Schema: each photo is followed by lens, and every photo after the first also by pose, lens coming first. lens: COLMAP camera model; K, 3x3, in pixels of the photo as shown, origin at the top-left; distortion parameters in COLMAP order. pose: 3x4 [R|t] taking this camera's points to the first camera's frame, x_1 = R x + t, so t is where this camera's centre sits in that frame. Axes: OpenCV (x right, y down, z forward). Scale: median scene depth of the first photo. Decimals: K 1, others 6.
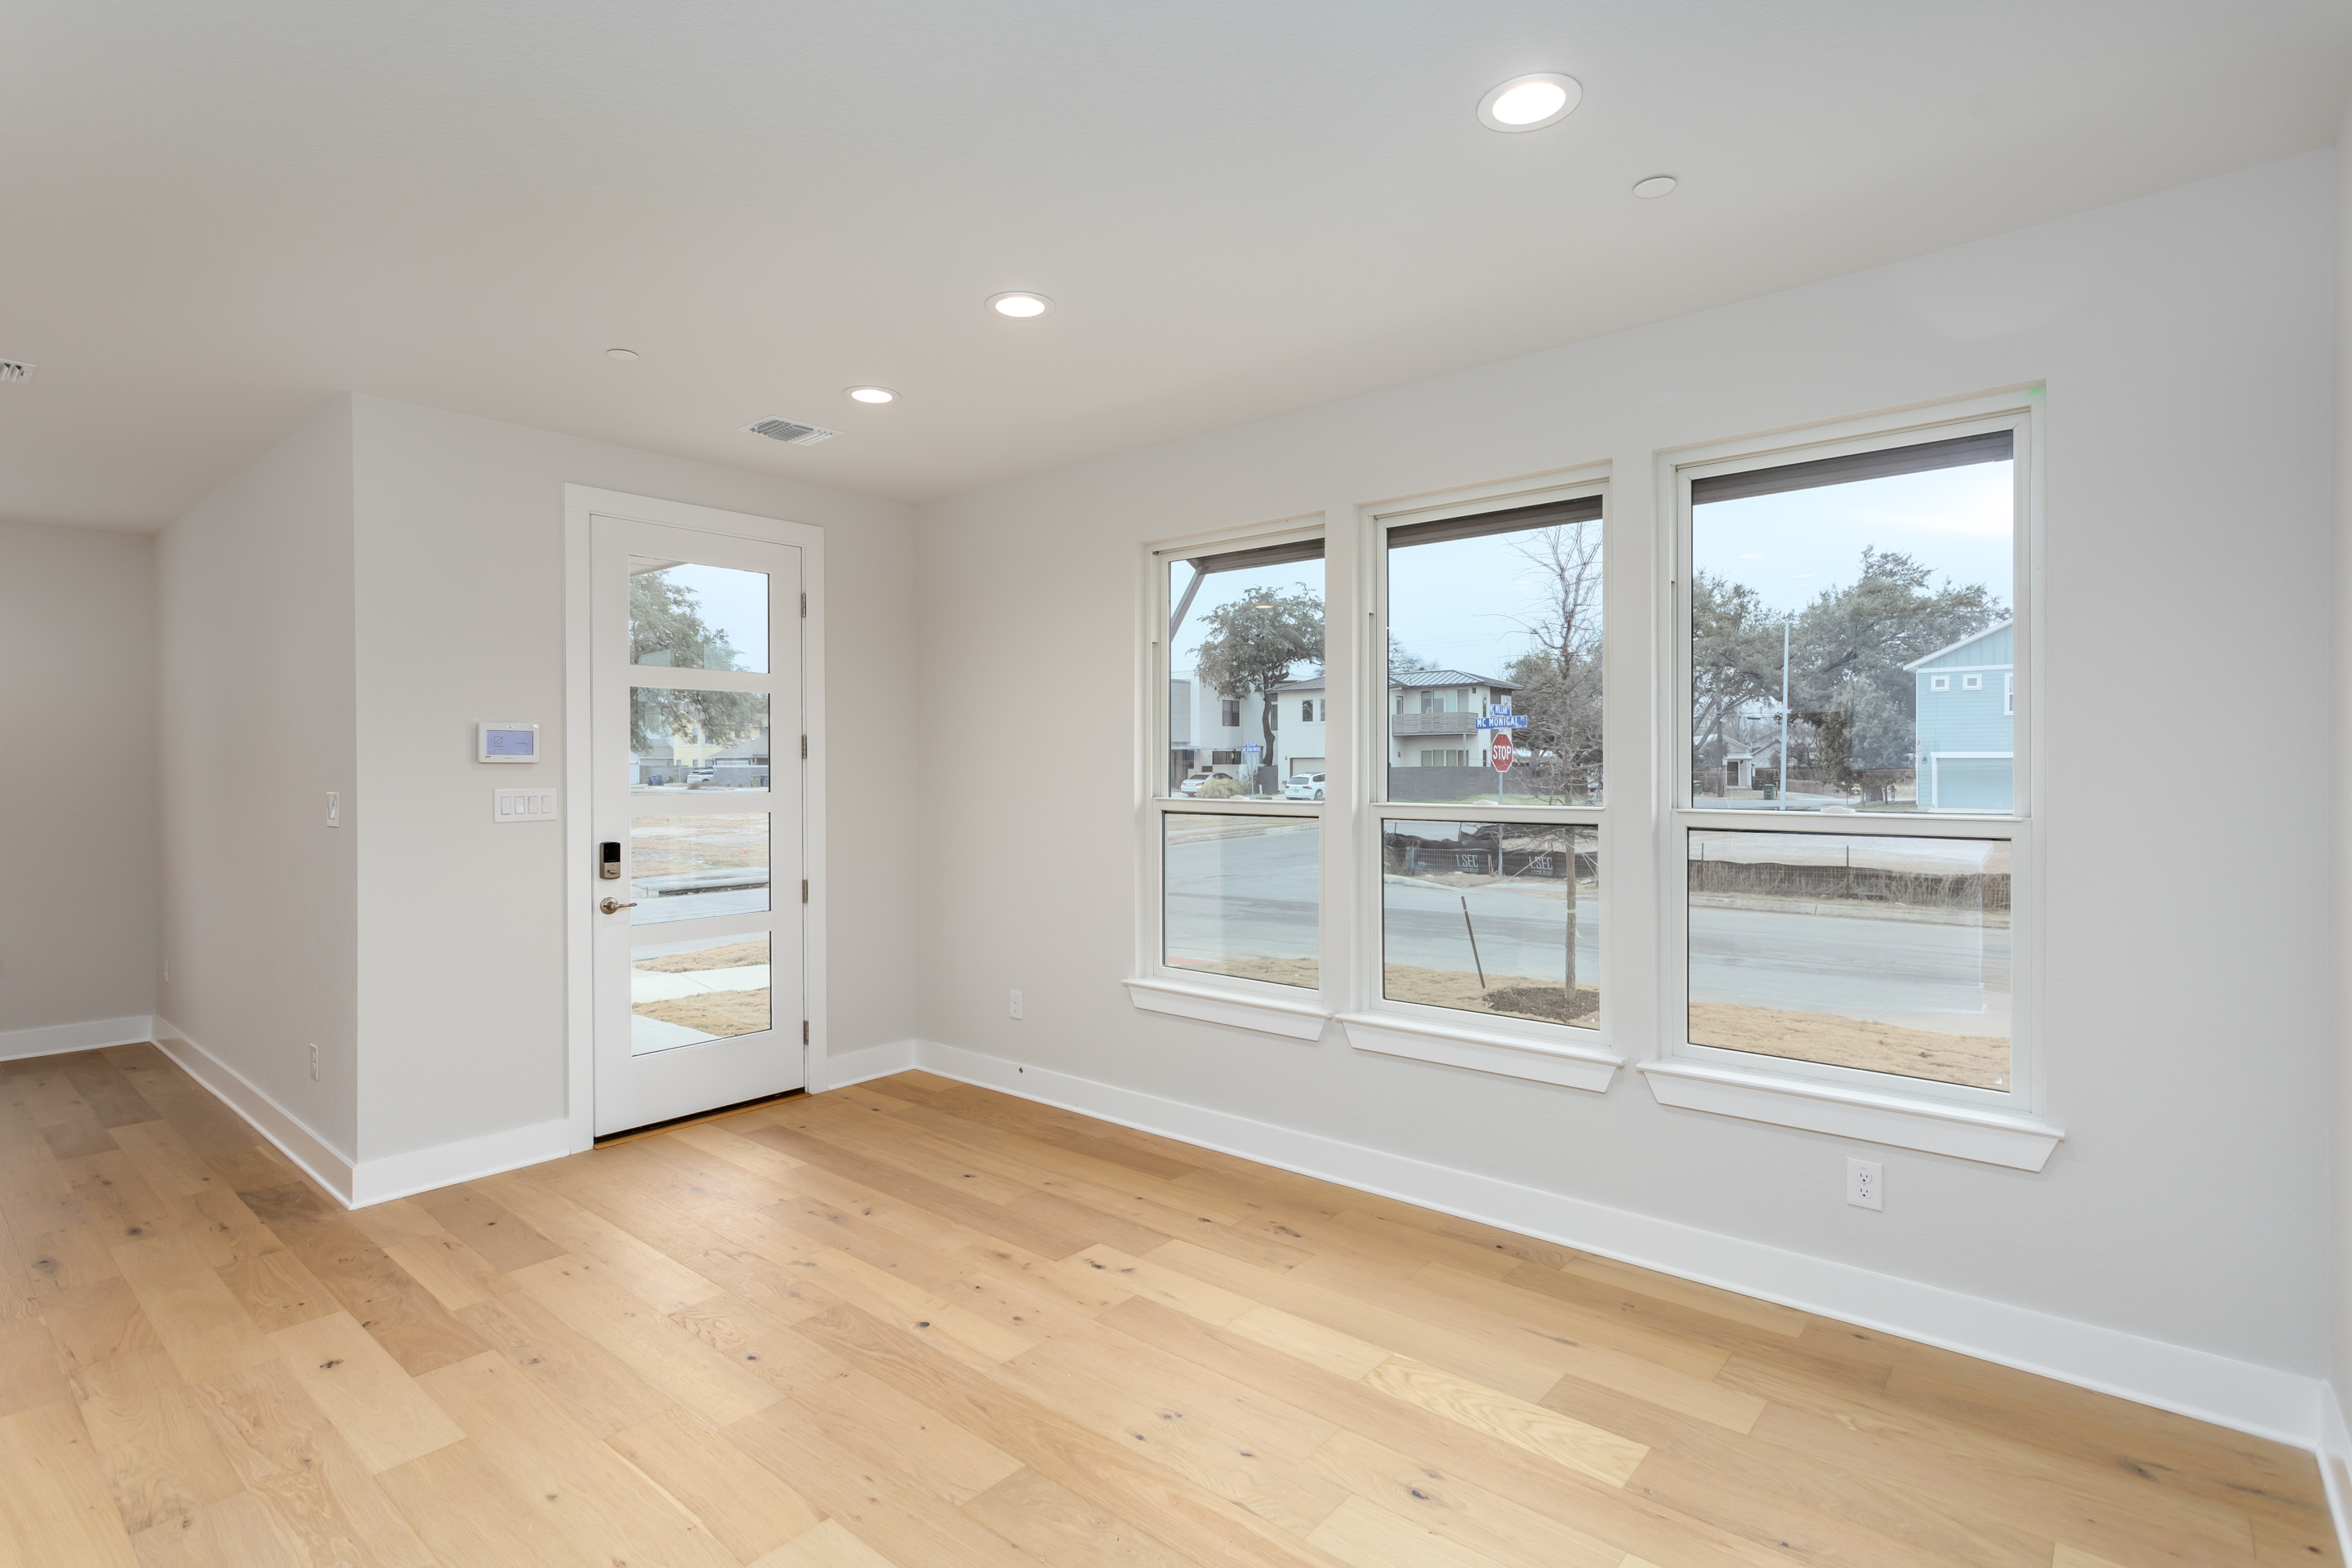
lens RADIAL K [[1118.6, 0, 1155.9], [0, 1118.6, 775.2], [0, 0, 1]] dist [0.004472, -0.000124]
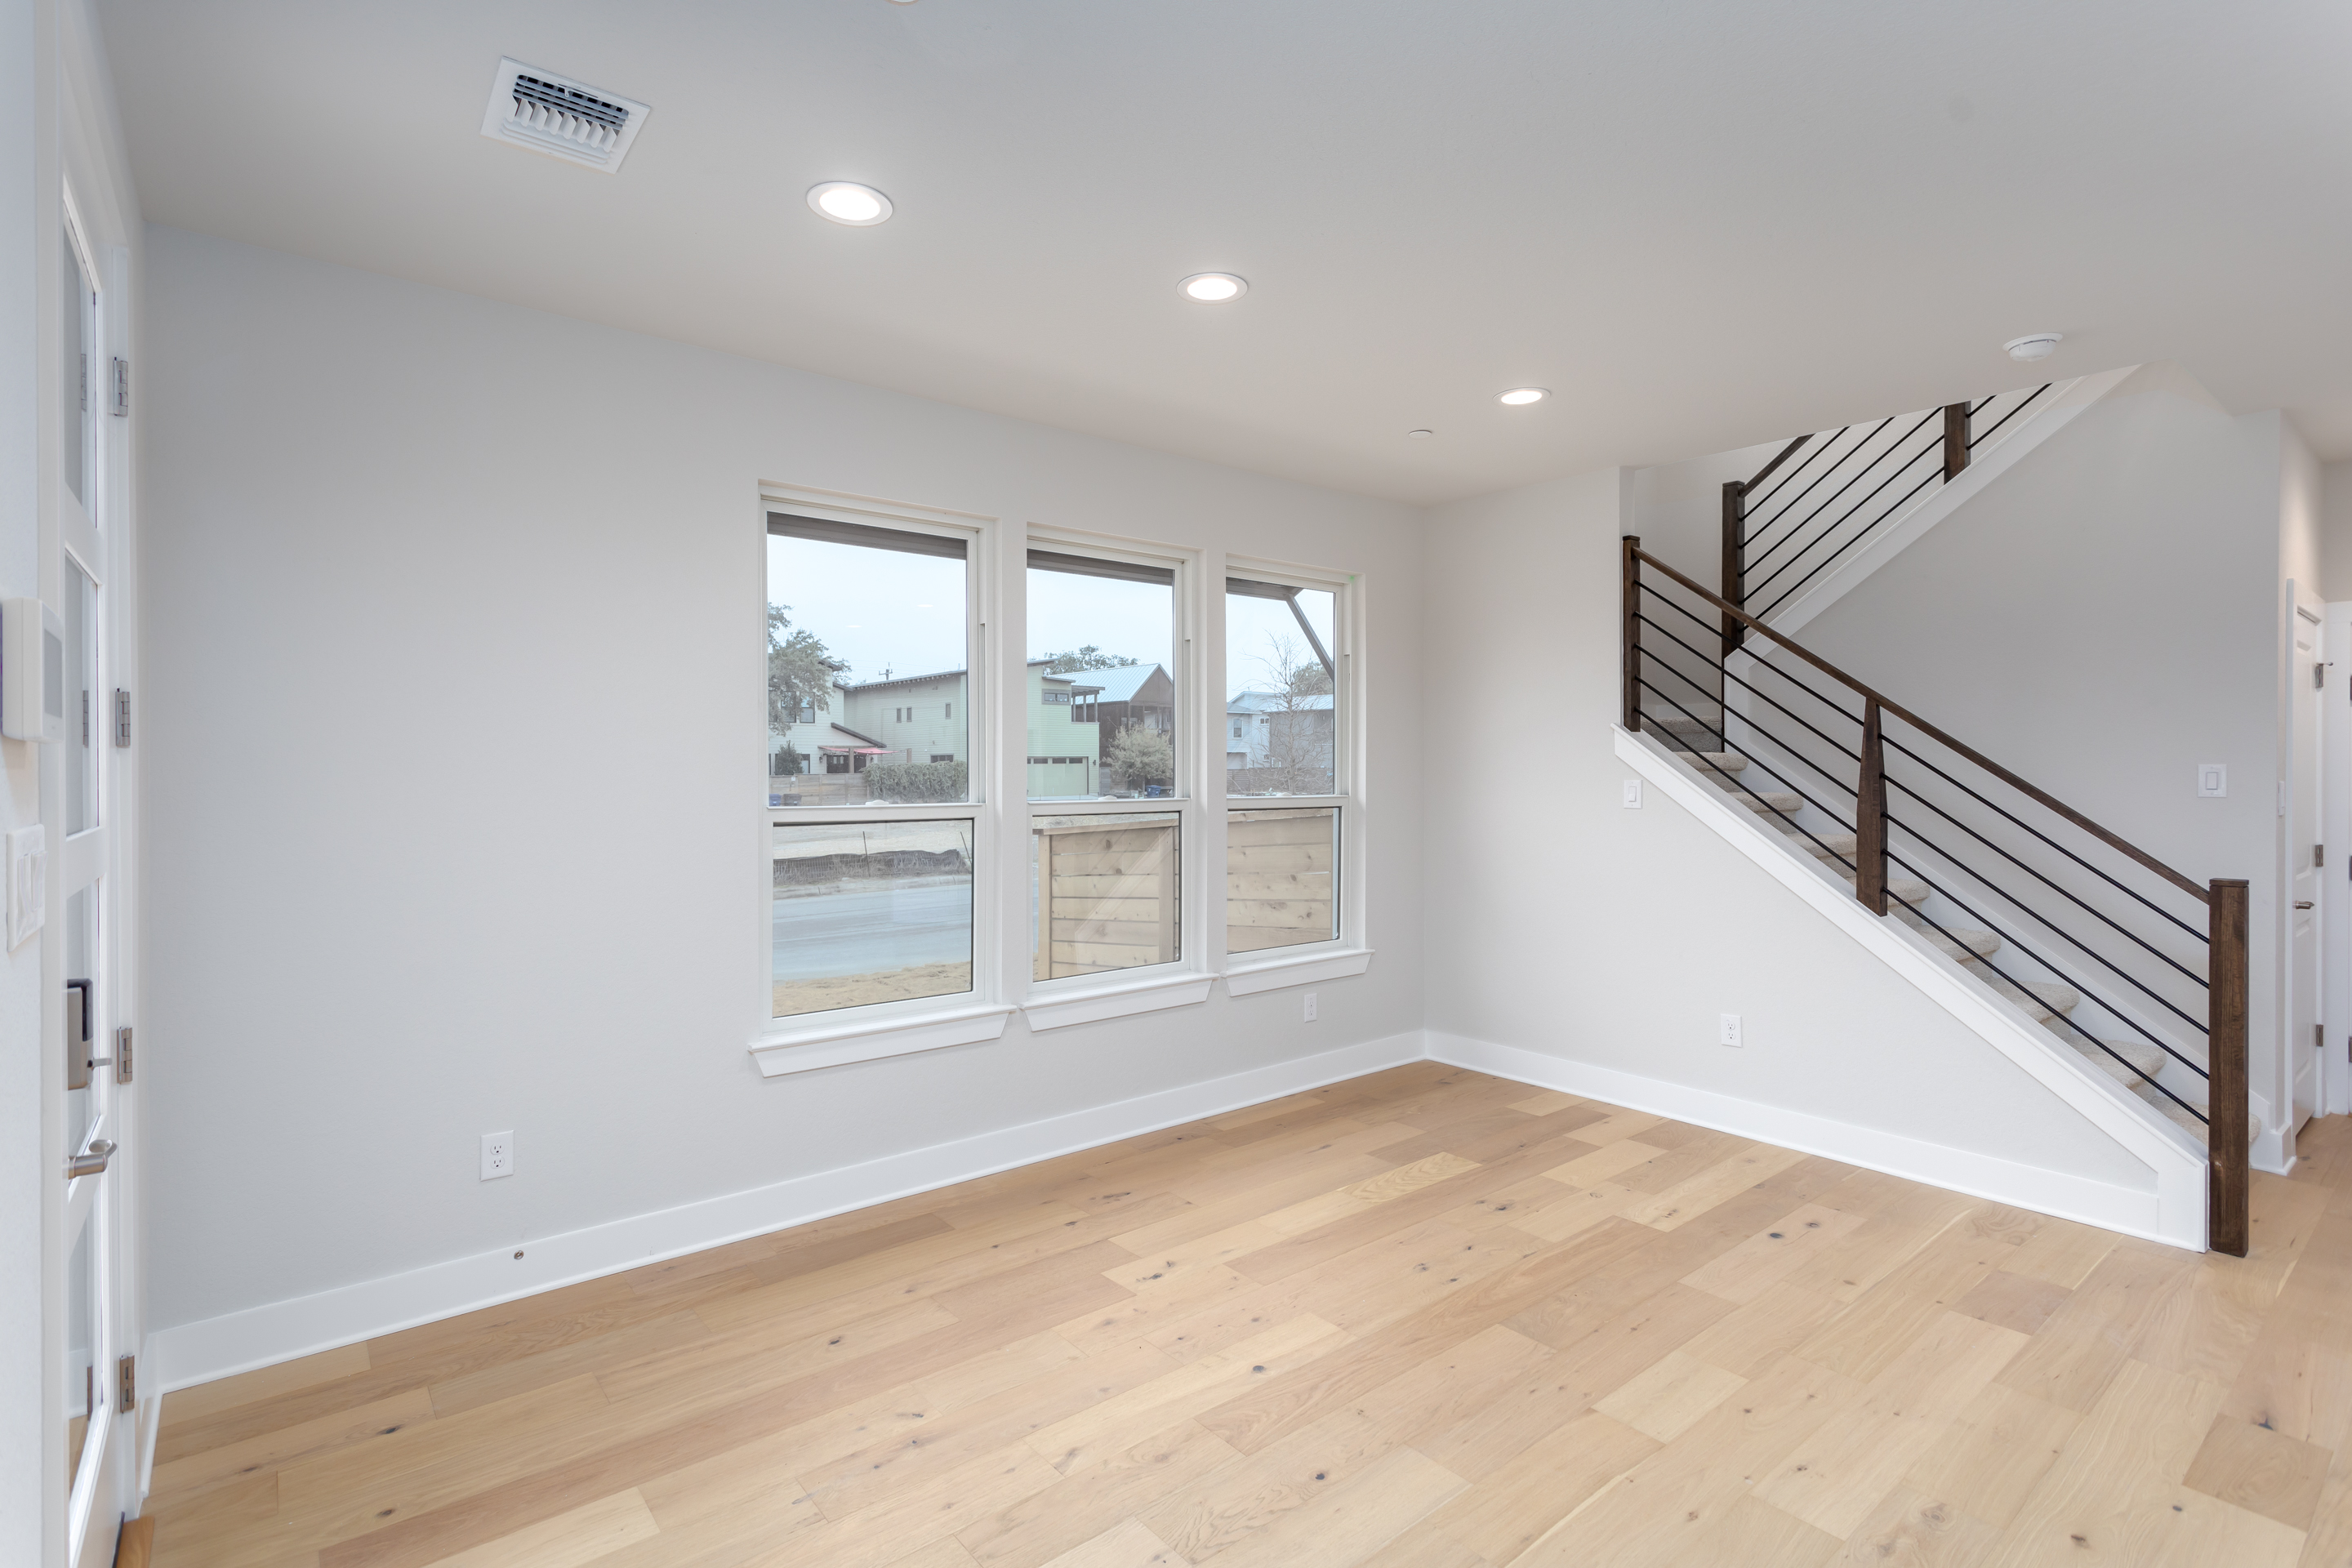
lens RADIAL K [[1118.6, 0, 1155.9], [0, 1118.6, 775.2], [0, 0, 1]] dist [0.004472, -0.000124]
pose [[0.189533, -0.002540, 0.981871, -0.767677], [0.007810, 0.999969, 0.001079, -0.001503], [-0.981843, 0.007464, 0.189547, 0.613421]]
